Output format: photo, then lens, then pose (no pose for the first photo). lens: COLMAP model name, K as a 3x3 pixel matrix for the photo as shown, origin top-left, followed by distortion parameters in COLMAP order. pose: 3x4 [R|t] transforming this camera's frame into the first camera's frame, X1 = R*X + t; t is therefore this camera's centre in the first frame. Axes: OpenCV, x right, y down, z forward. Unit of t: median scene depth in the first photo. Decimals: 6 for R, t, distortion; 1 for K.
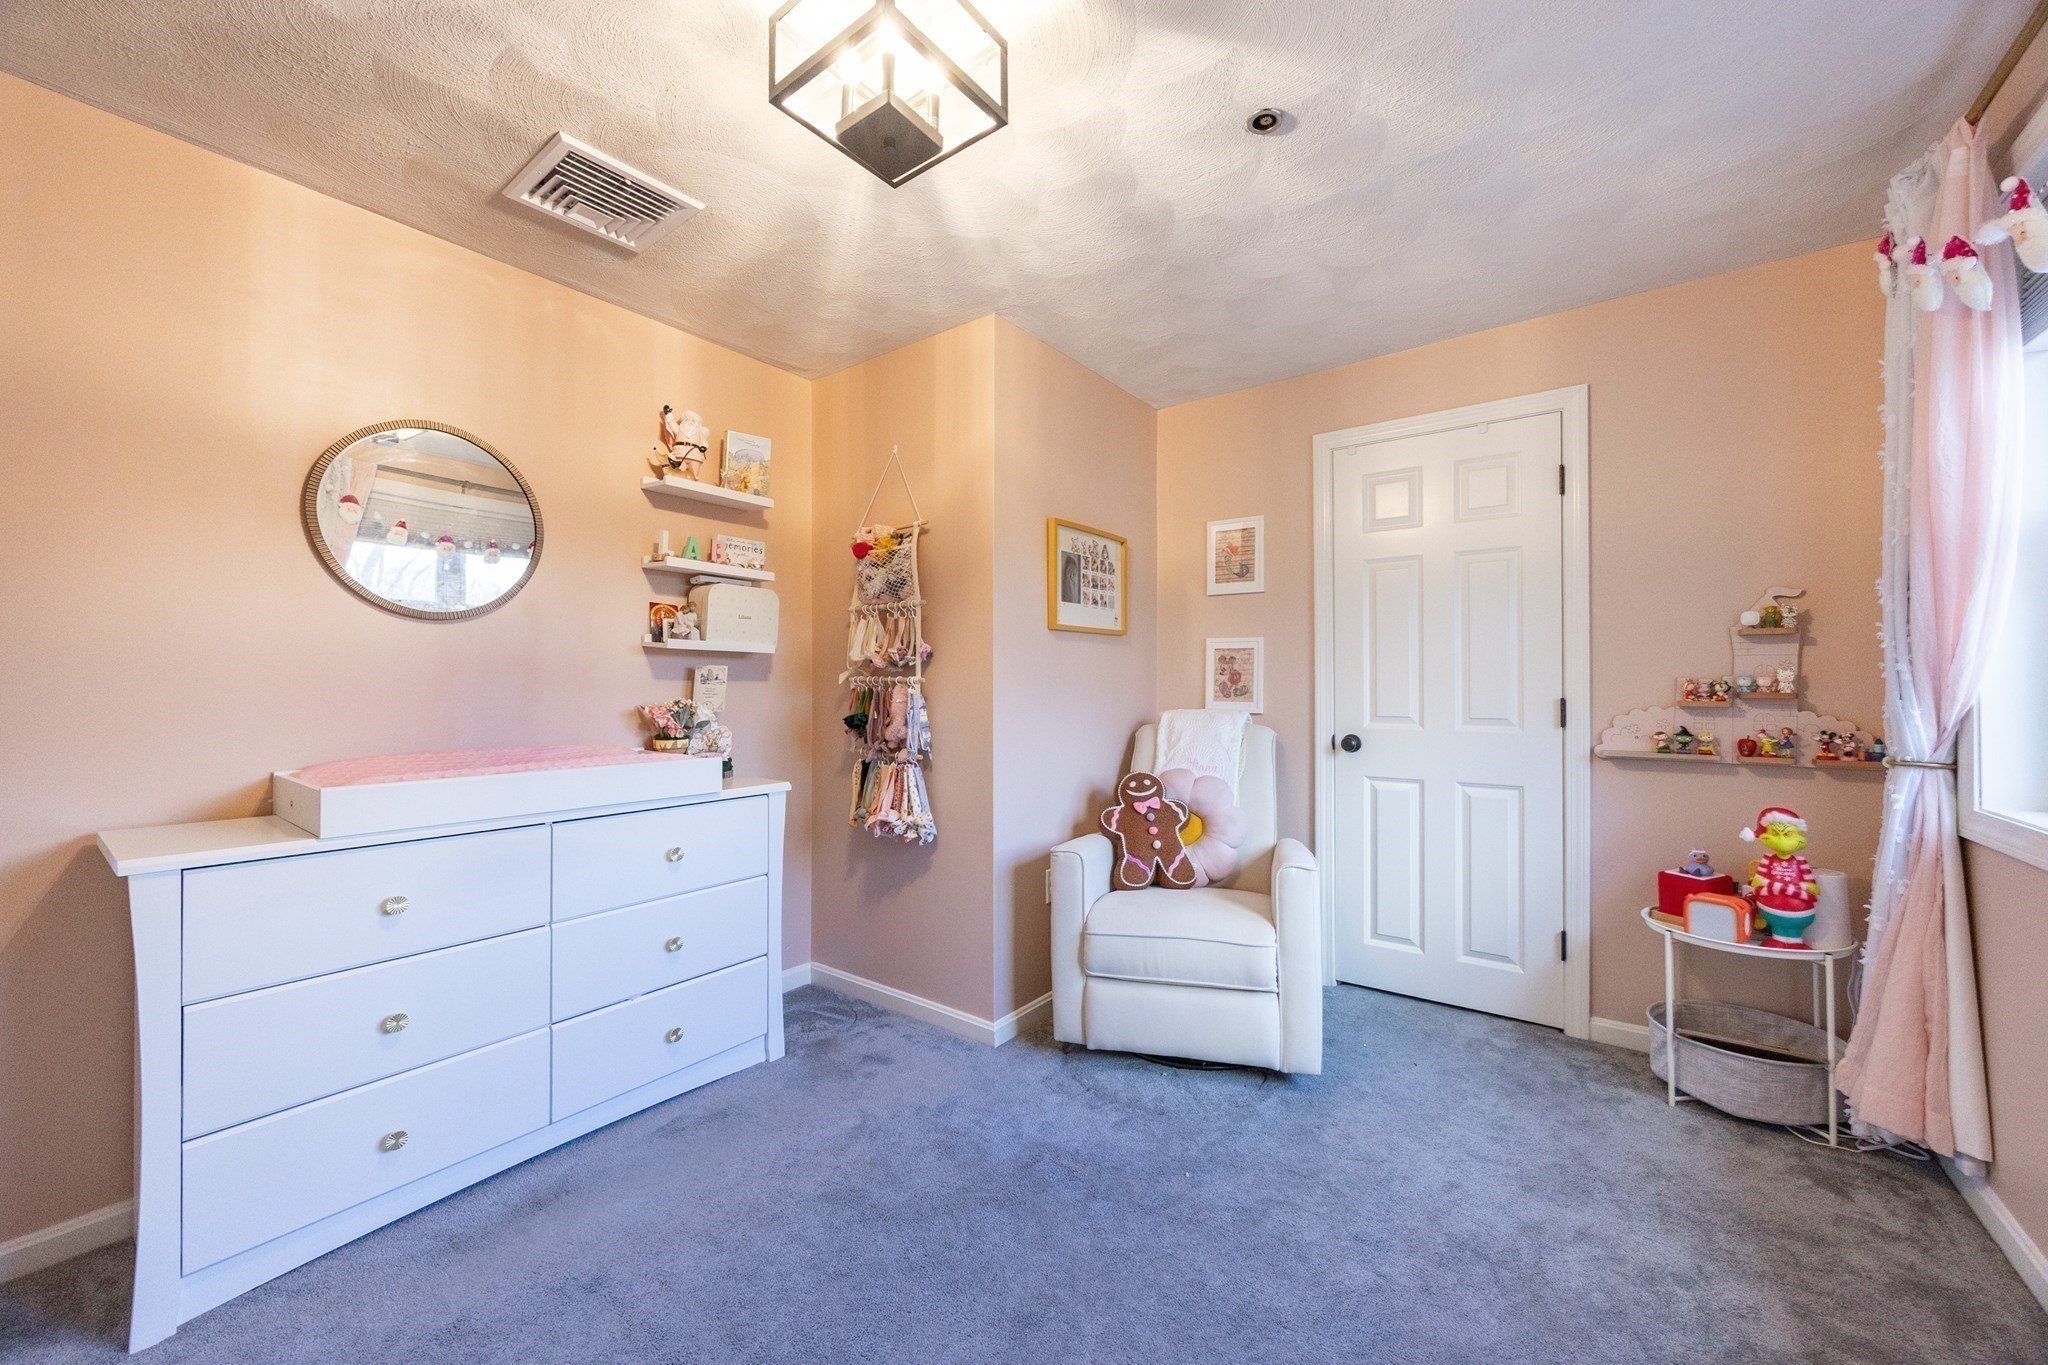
lens RADIAL K [[773.3, 0, 1023.6], [0, 773.3, 680.0], [0, 0, 1]] dist [-0.001565, -0.000182]
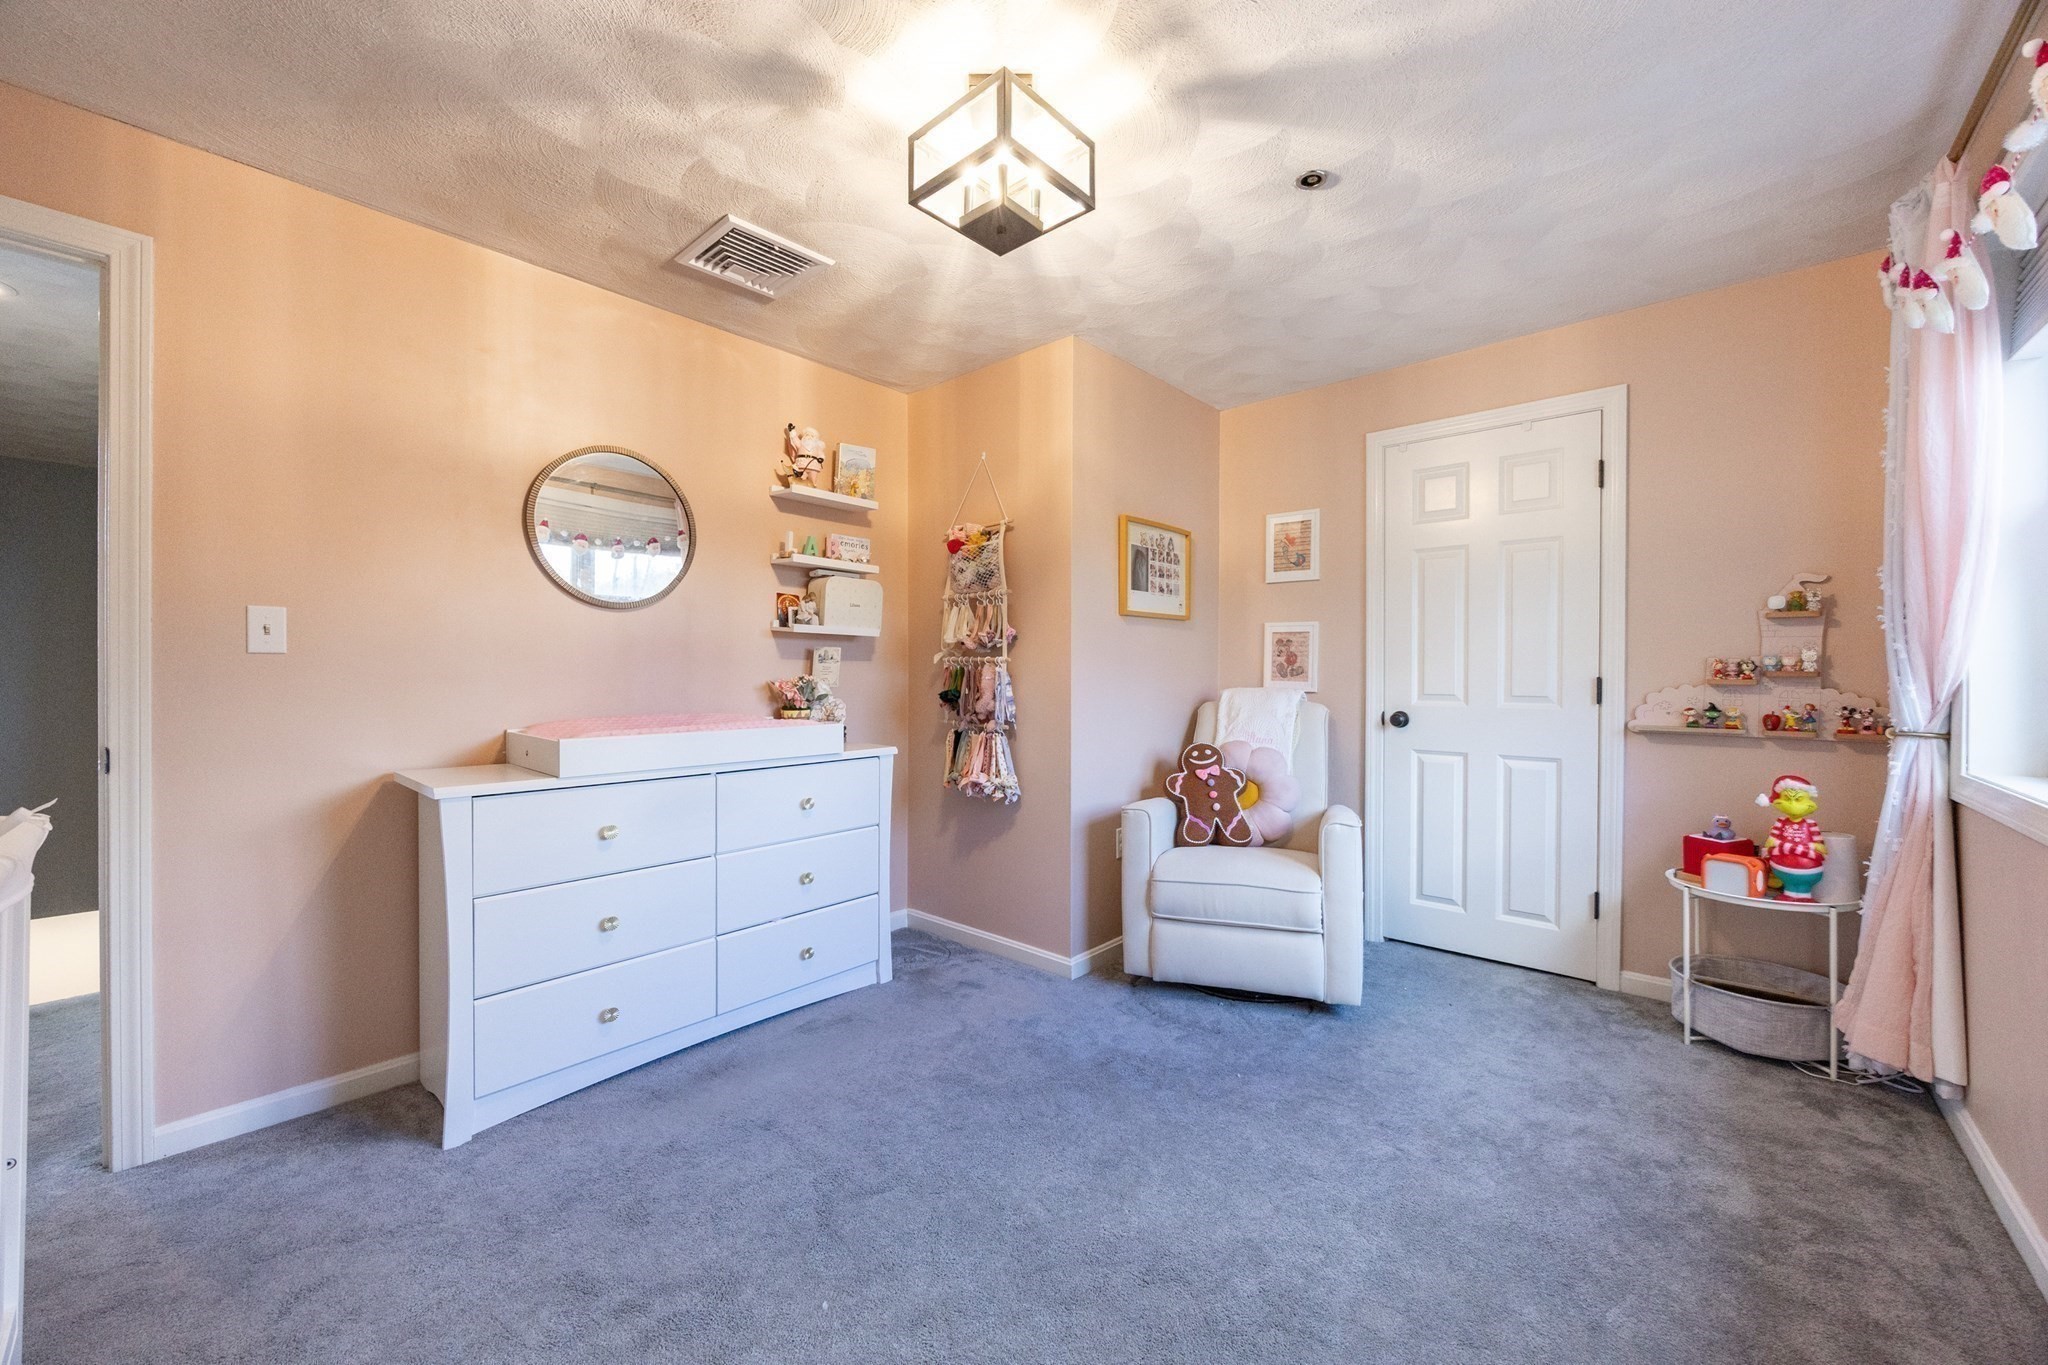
lens RADIAL K [[773.3, 0, 1025.5], [0, 773.3, 678.6], [0, 0, 1]] dist [-0.001565, -0.000182]
pose [[0.996892, 0.003087, -0.078714, -0.018717], [-0.001810, 0.999866, 0.016295, 0.010972], [0.078753, -0.016102, 0.996764, -0.159613]]
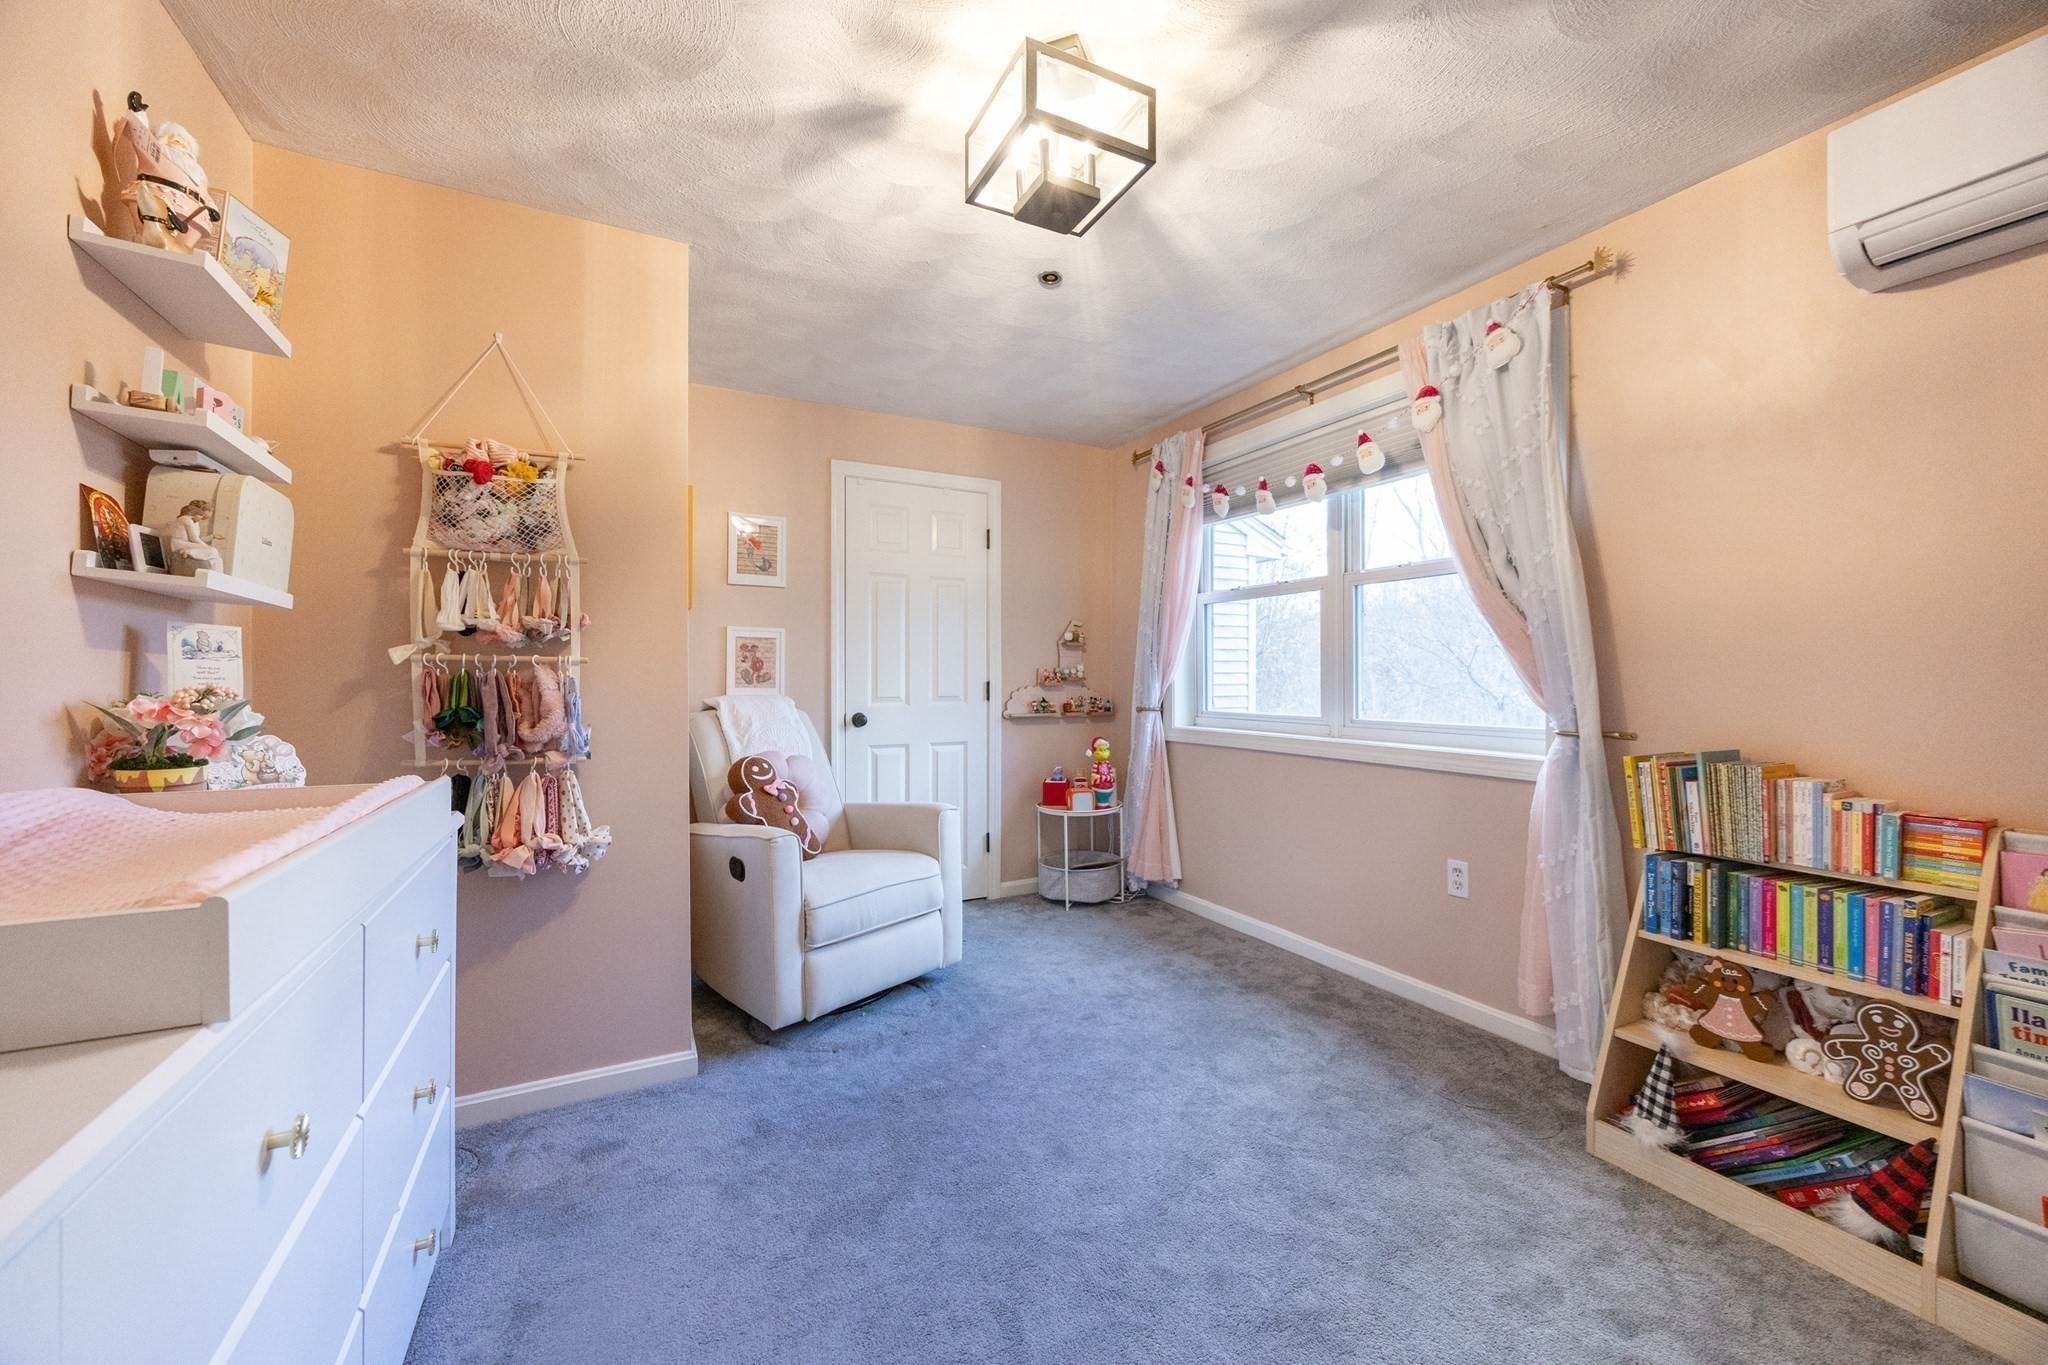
lens RADIAL K [[773.3, 0, 1023.1], [0, 773.3, 679.9], [0, 0, 1]] dist [-0.001565, -0.000182]
pose [[0.432253, -0.000154, 0.901752, -0.757197], [-0.005593, 0.999980, 0.002852, 0.017674], [-0.901735, -0.006276, 0.432244, 0.312724]]
